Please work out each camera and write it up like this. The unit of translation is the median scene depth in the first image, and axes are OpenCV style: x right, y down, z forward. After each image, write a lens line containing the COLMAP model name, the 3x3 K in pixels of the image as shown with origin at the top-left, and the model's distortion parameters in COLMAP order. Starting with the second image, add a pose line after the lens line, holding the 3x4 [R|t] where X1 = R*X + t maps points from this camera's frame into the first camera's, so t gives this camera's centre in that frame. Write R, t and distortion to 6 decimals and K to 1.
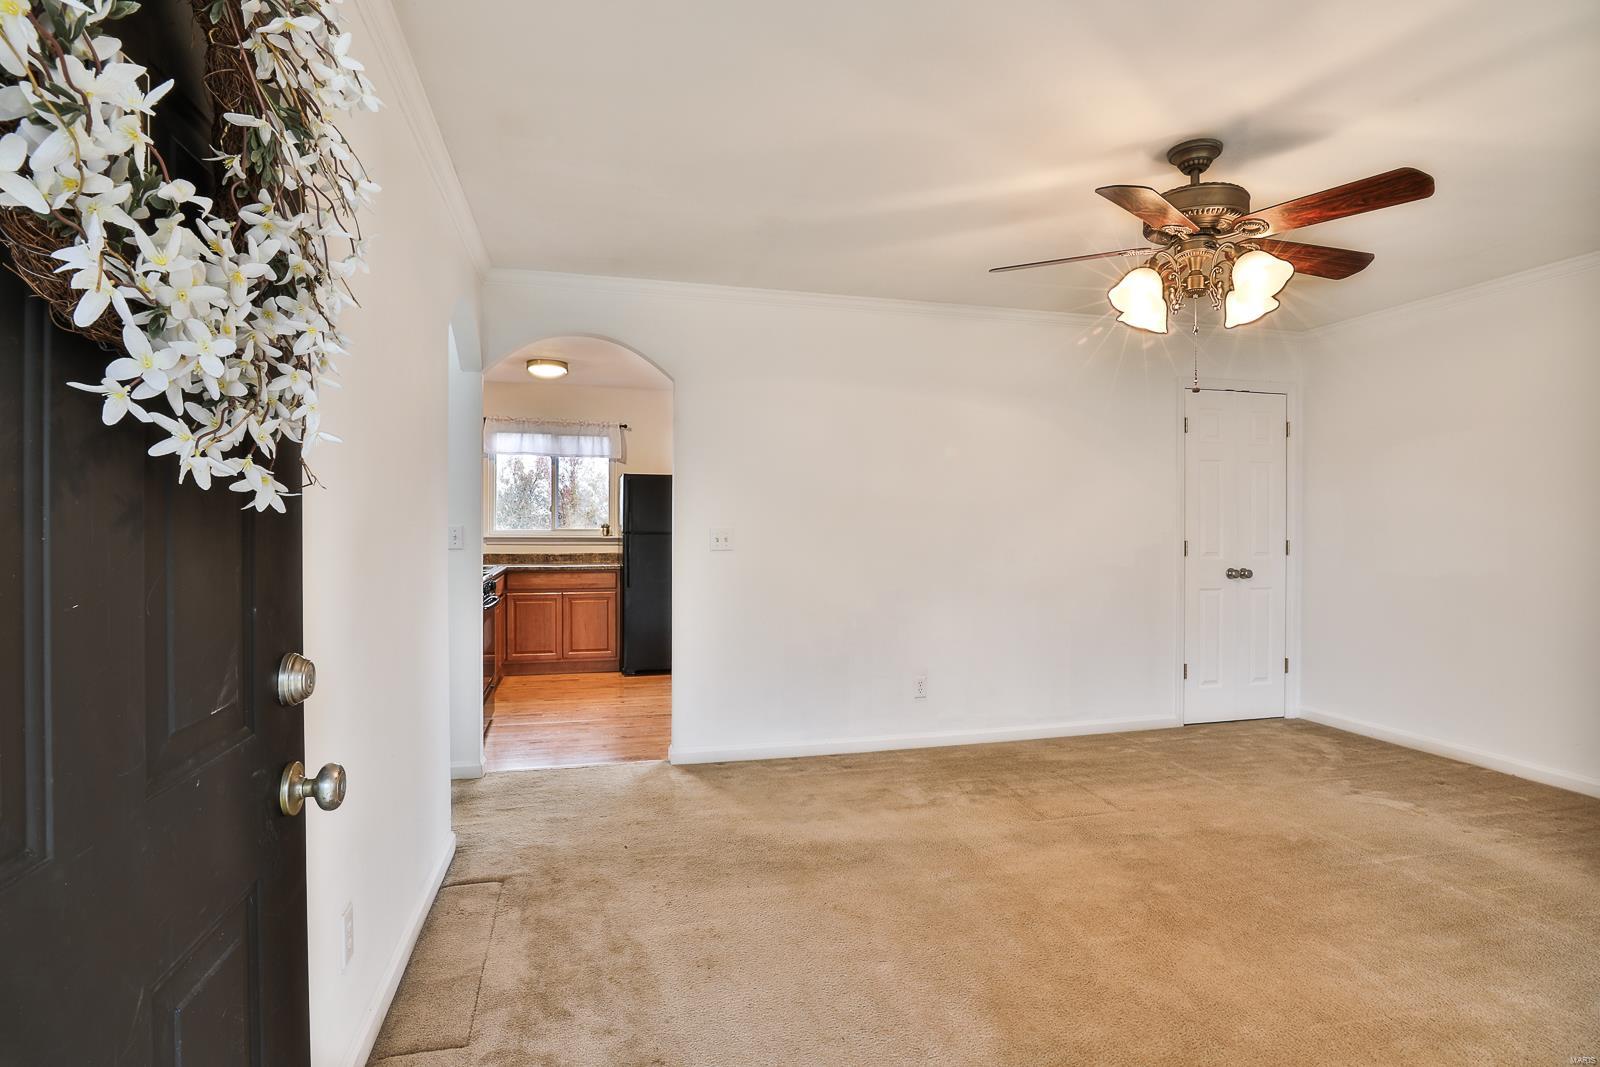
lens RADIAL K [[794.7, 0, 800.0], [0, 794.7, 533.5], [0, 0, 1]] dist [-0.001377, 0.000366]
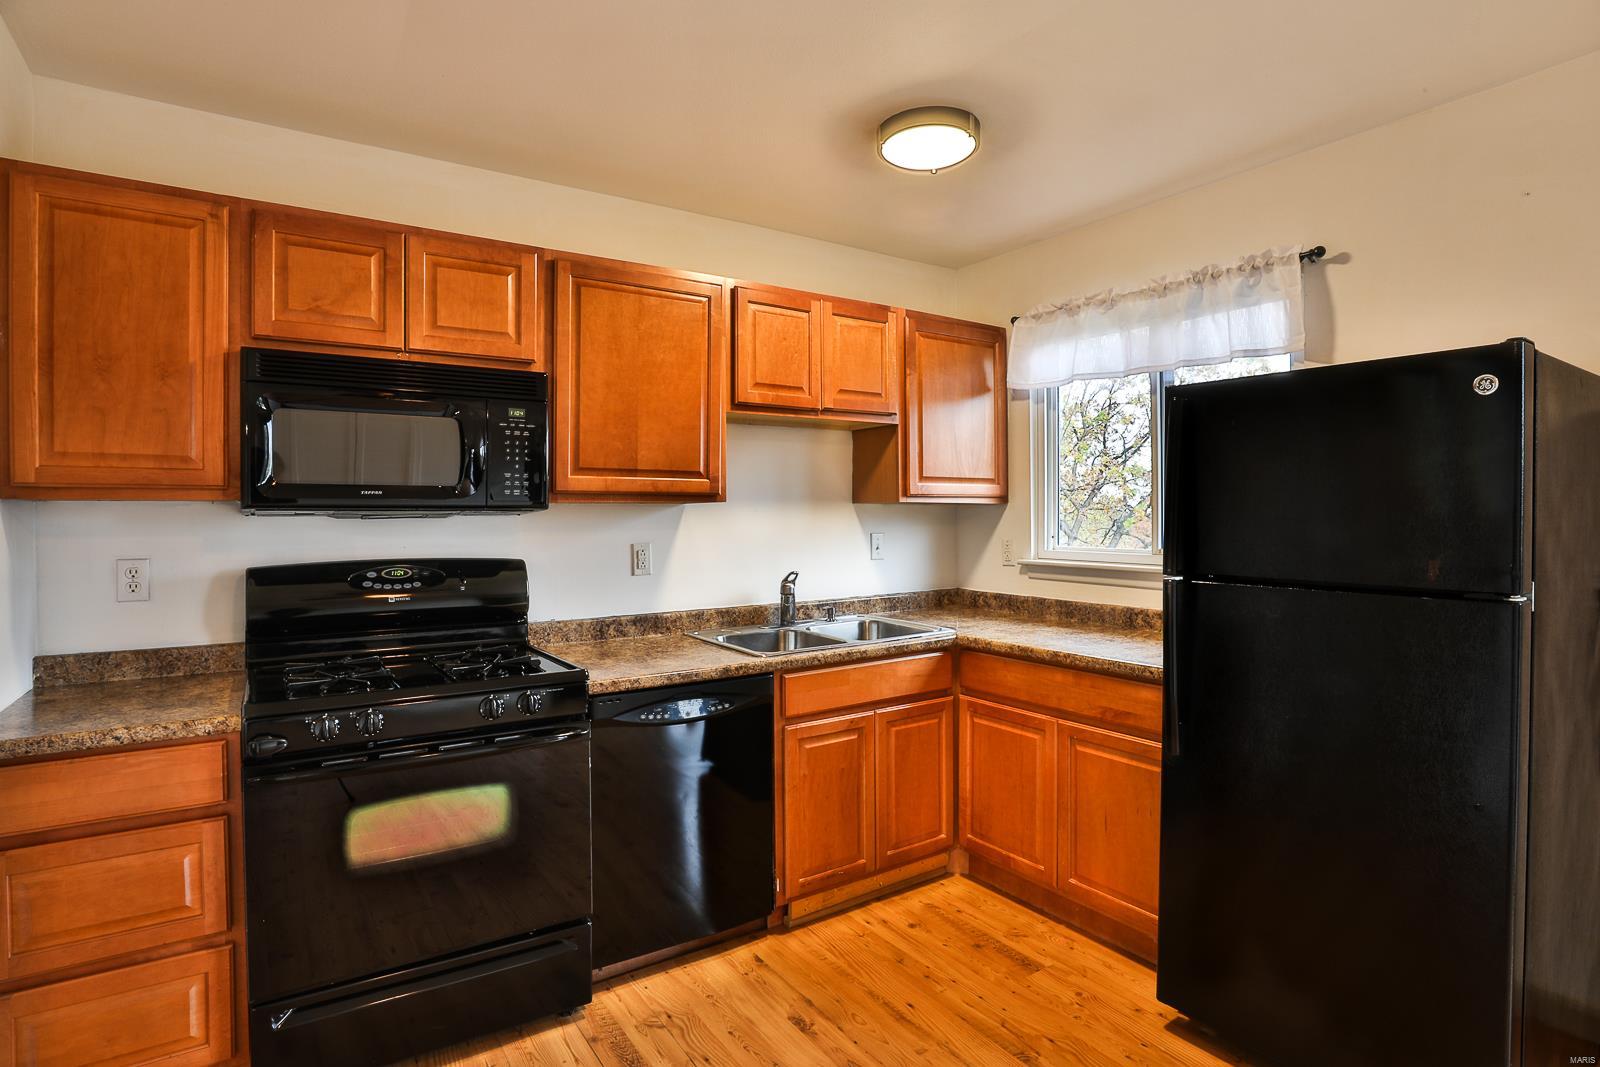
lens RADIAL K [[837.2, 0, 800.5], [0, 837.2, 523.3], [0, 0, 1]] dist [-0.000567, 0.000100]
pose [[0.325709, 0.000025, -0.945470, 0.044666], [-0.019723, 0.999783, -0.006768, -0.013144], [0.945264, 0.020852, 0.325638, 0.693093]]
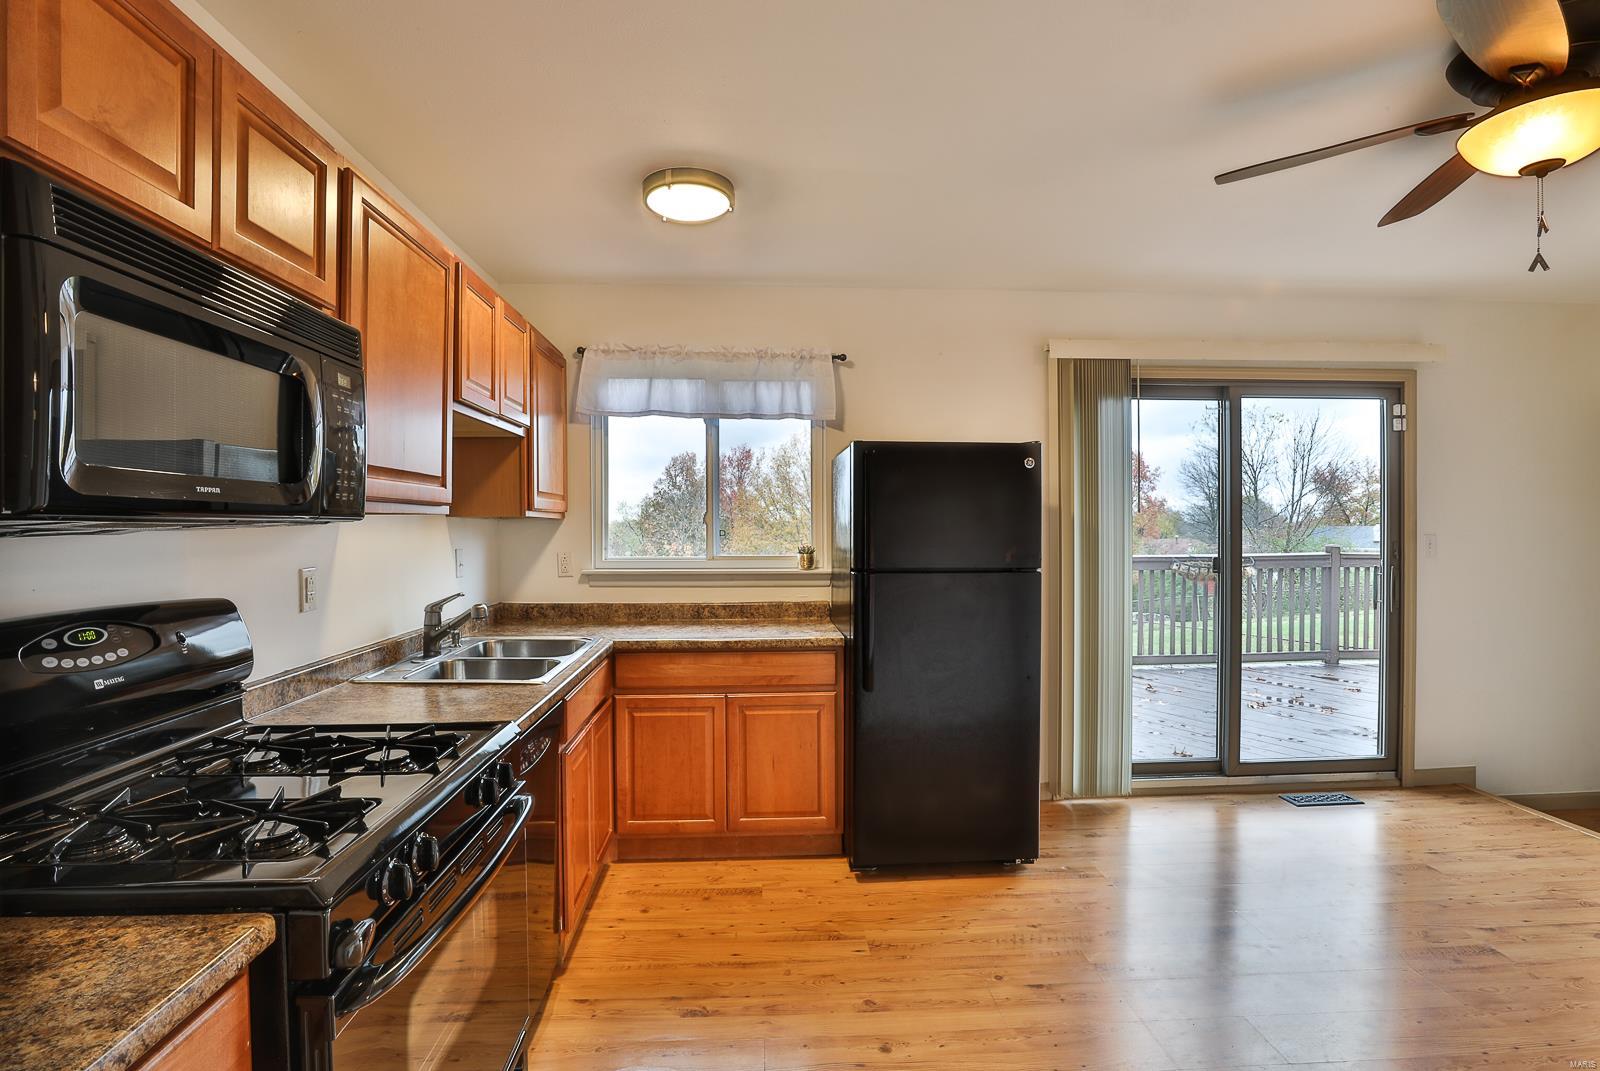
lens RADIAL K [[794.7, 0, 800.0], [0, 794.7, 535.5], [0, 0, 1]] dist [-0.001377, 0.000366]
pose [[0.979822, -0.009005, -0.199668, -0.147544], [0.005492, 0.999820, -0.018142, -0.009862], [0.199795, 0.016679, 0.979696, 0.498293]]
